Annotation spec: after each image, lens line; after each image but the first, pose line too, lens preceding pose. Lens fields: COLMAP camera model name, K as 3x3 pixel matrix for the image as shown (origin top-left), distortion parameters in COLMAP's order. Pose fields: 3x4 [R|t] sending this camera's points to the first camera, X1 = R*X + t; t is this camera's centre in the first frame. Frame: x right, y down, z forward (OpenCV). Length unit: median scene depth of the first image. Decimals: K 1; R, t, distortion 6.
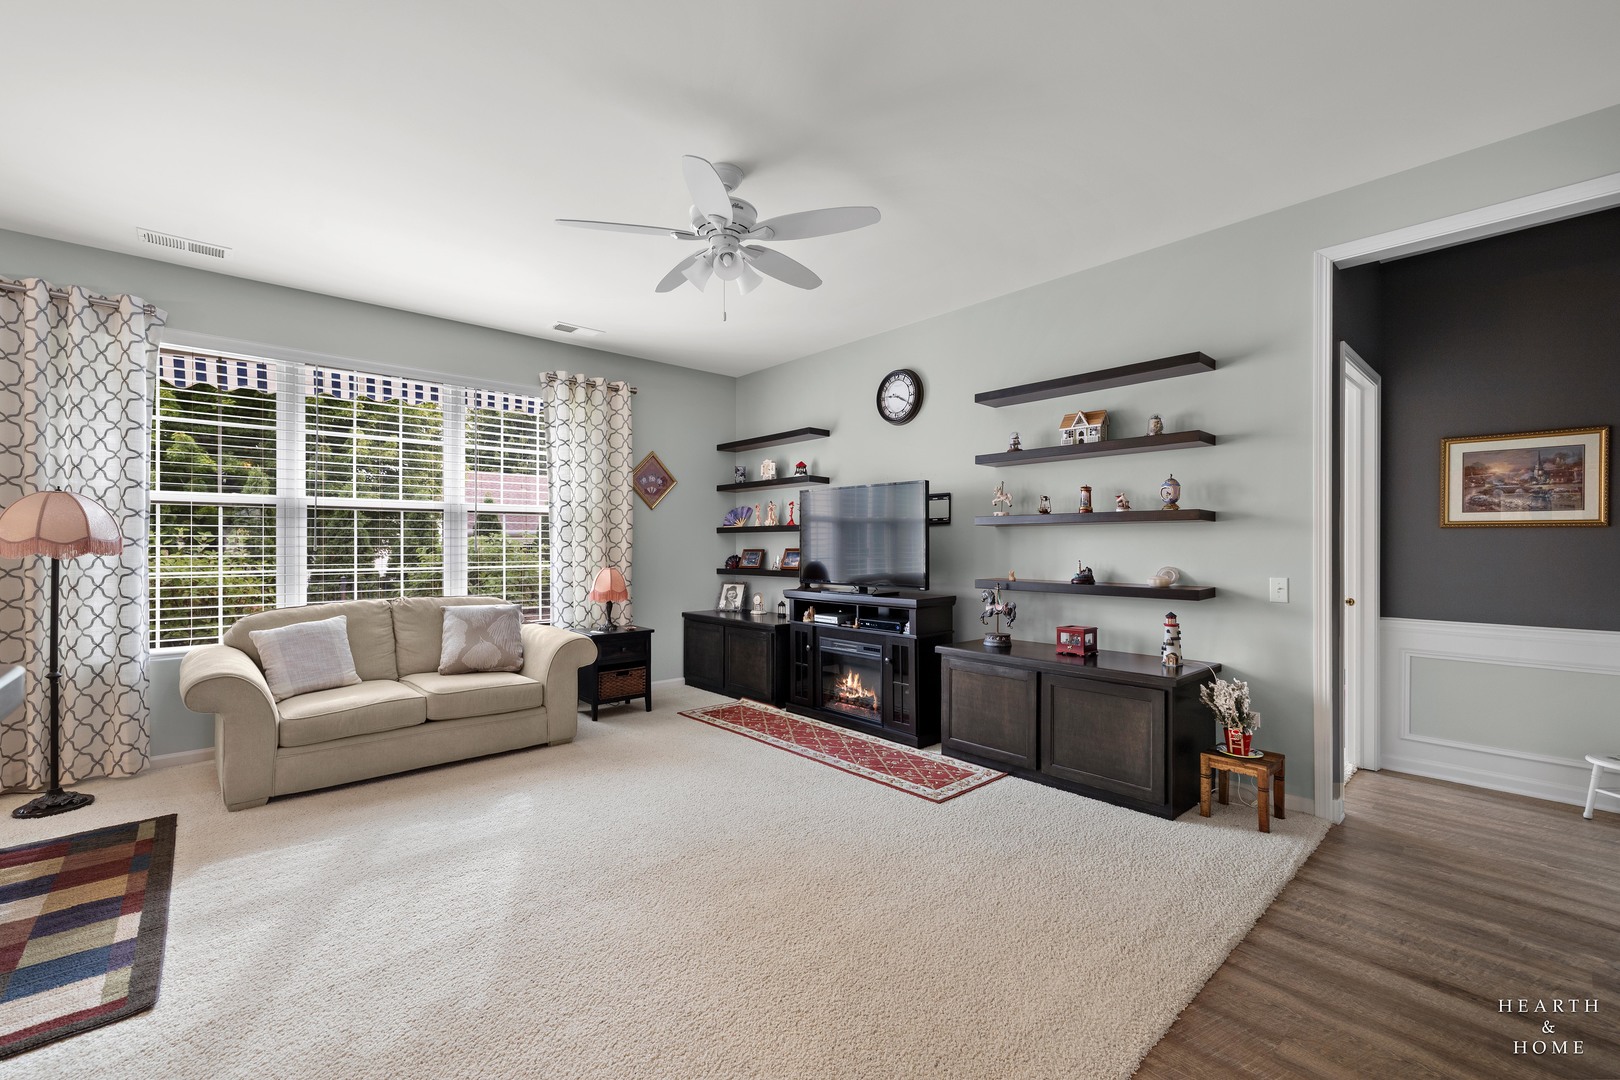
lens RADIAL K [[677.8, 0, 804.5], [0, 677.8, 545.5], [0, 0, 1]] dist [0.000094, 0.000012]
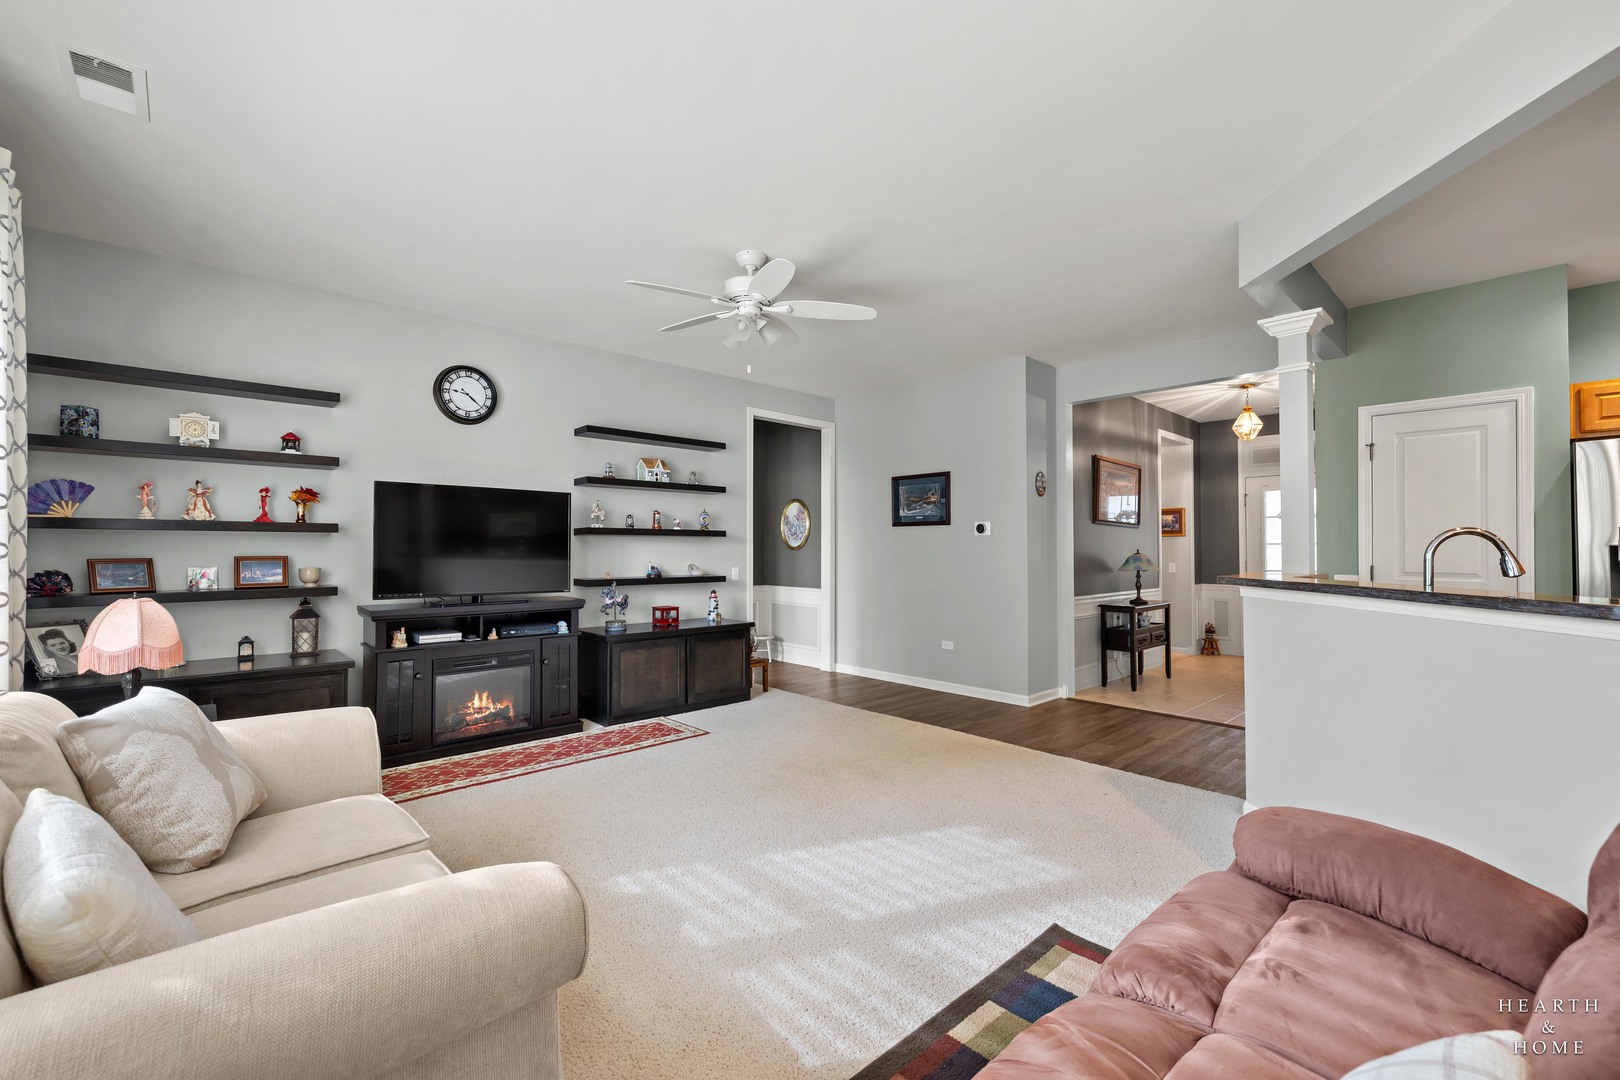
lens RADIAL K [[677.8, 0, 801.8], [0, 677.8, 538.9], [0, 0, 1]] dist [0.000094, 0.000012]
pose [[-0.007933, 0.014963, 0.999857, -1.000972], [0.000510, 0.999888, -0.014959, -0.004179], [-0.999968, 0.000391, -0.007940, 0.667377]]
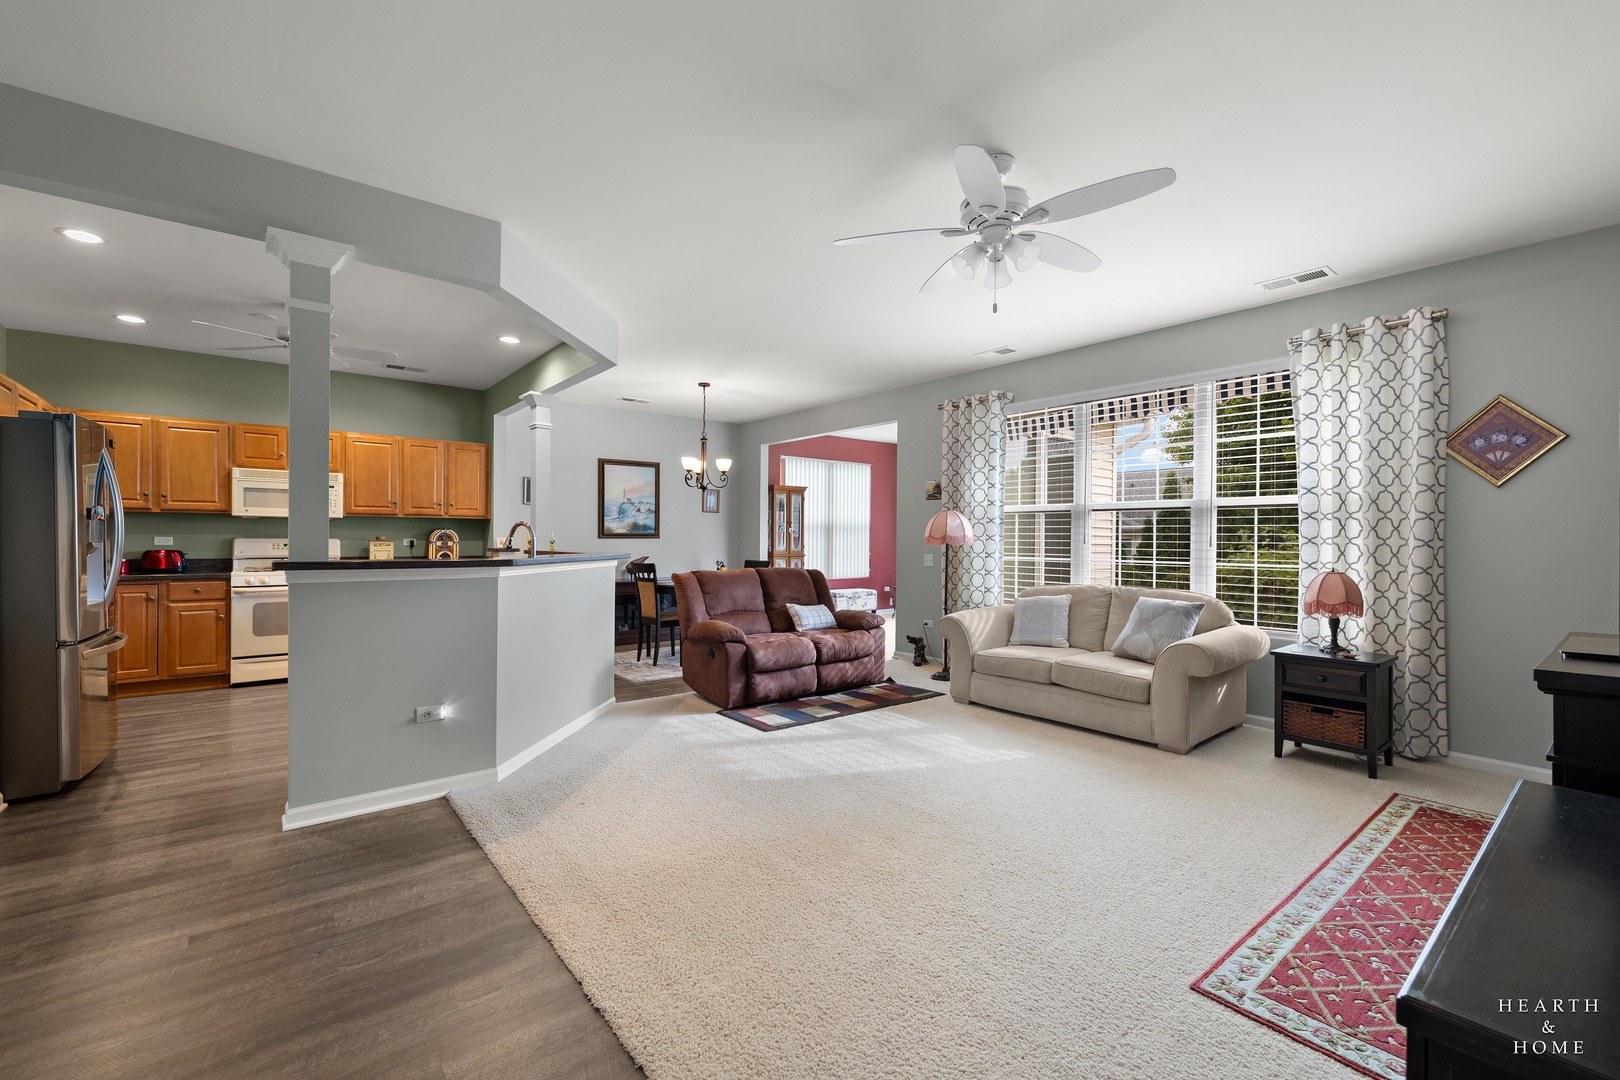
lens RADIAL K [[677.8, 0, 801.2], [0, 677.8, 536.3], [0, 0, 1]] dist [0.000094, 0.000012]
pose [[-0.054569, -0.003175, -0.998505, 0.648658], [-0.008316, 0.999962, -0.002725, -0.000092], [0.998475, 0.008155, -0.054593, 0.568743]]
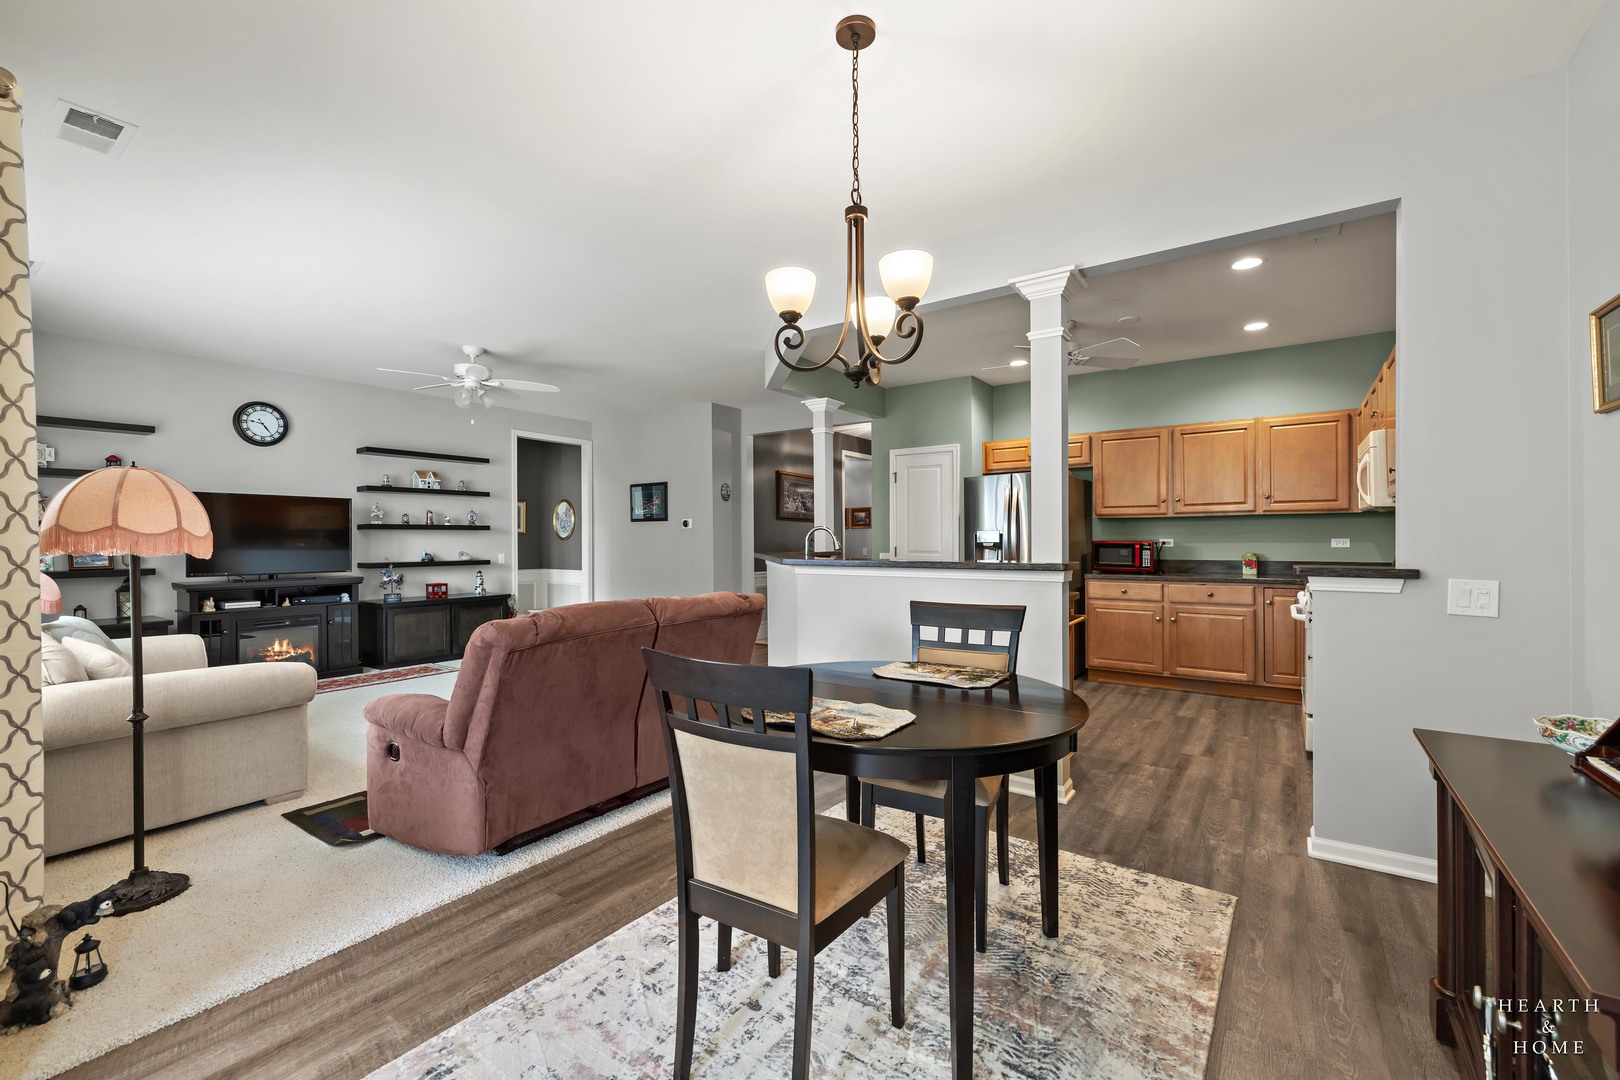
lens RADIAL K [[677.8, 0, 802.7], [0, 677.8, 538.8], [0, 0, 1]] dist [0.000094, 0.000012]
pose [[-0.218639, 0.002329, 0.975803, -1.605501], [0.007000, 0.999975, -0.000818, 0.001266], [-0.975781, 0.006652, -0.218650, 0.373738]]
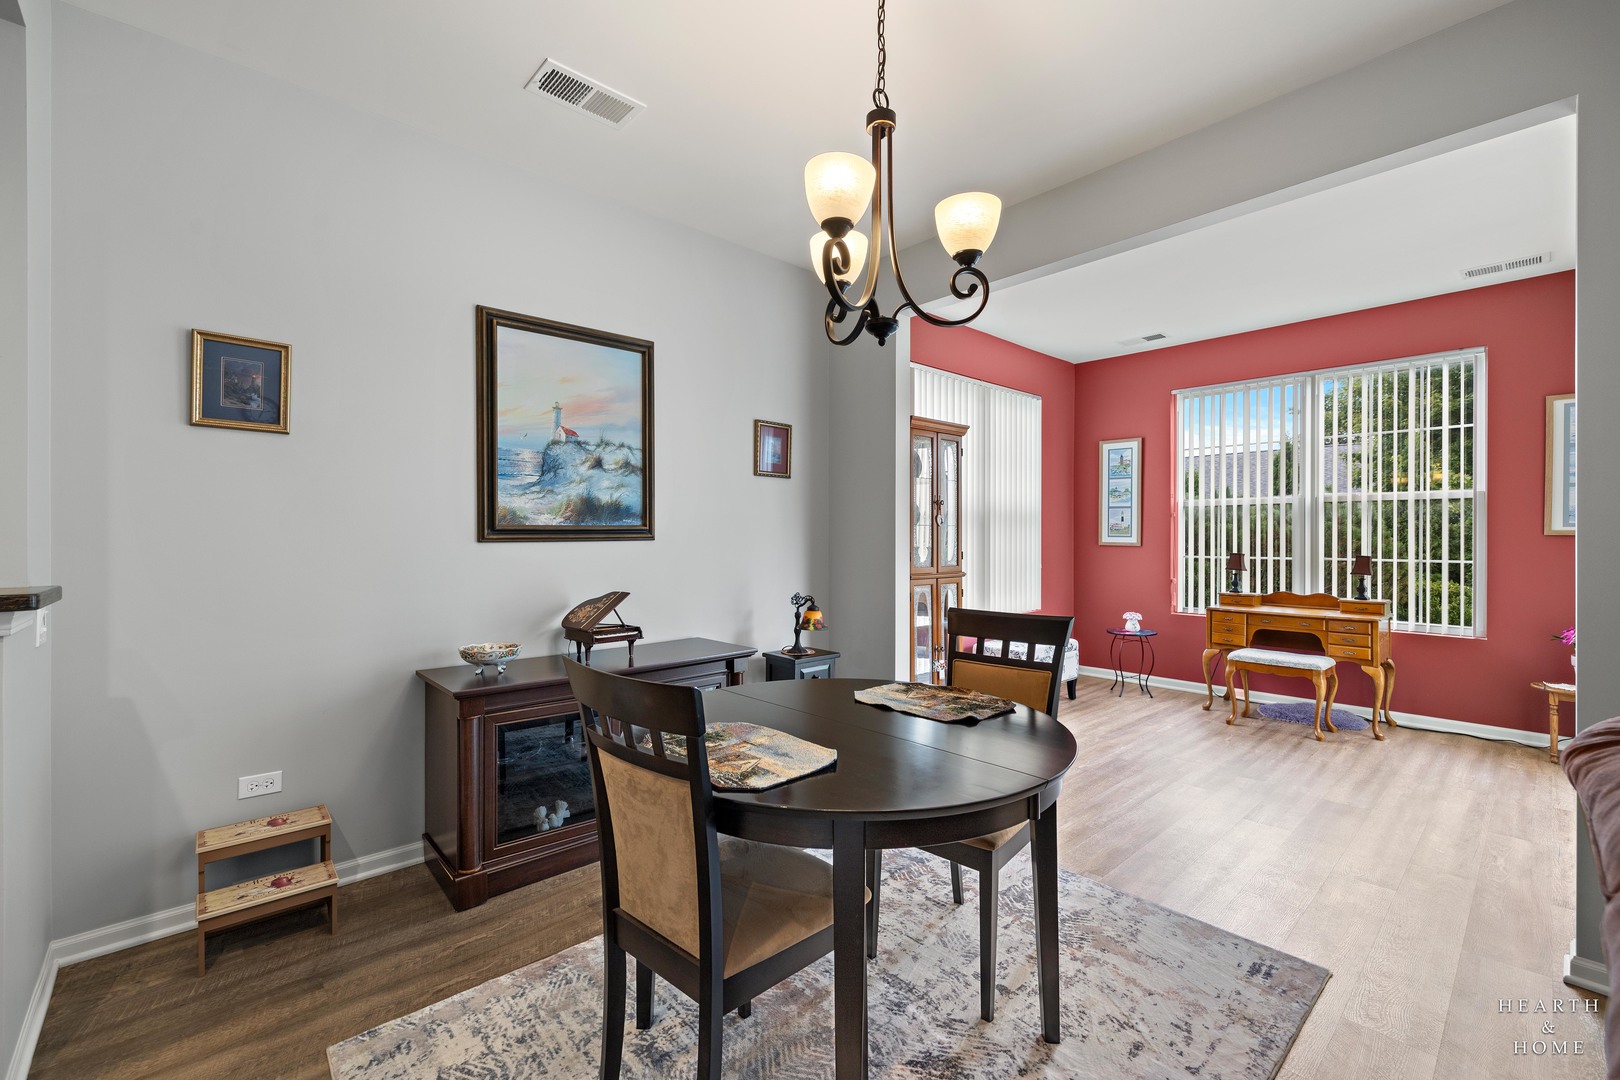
lens RADIAL K [[677.8, 0, 788.4], [0, 677.8, 534.2], [0, 0, 1]] dist [0.000094, 0.000012]
pose [[-0.009572, -0.001557, -0.999953, -0.689136], [-0.003345, 0.999993, -0.001525, -0.002368], [0.999949, 0.003331, -0.009577, 0.163738]]
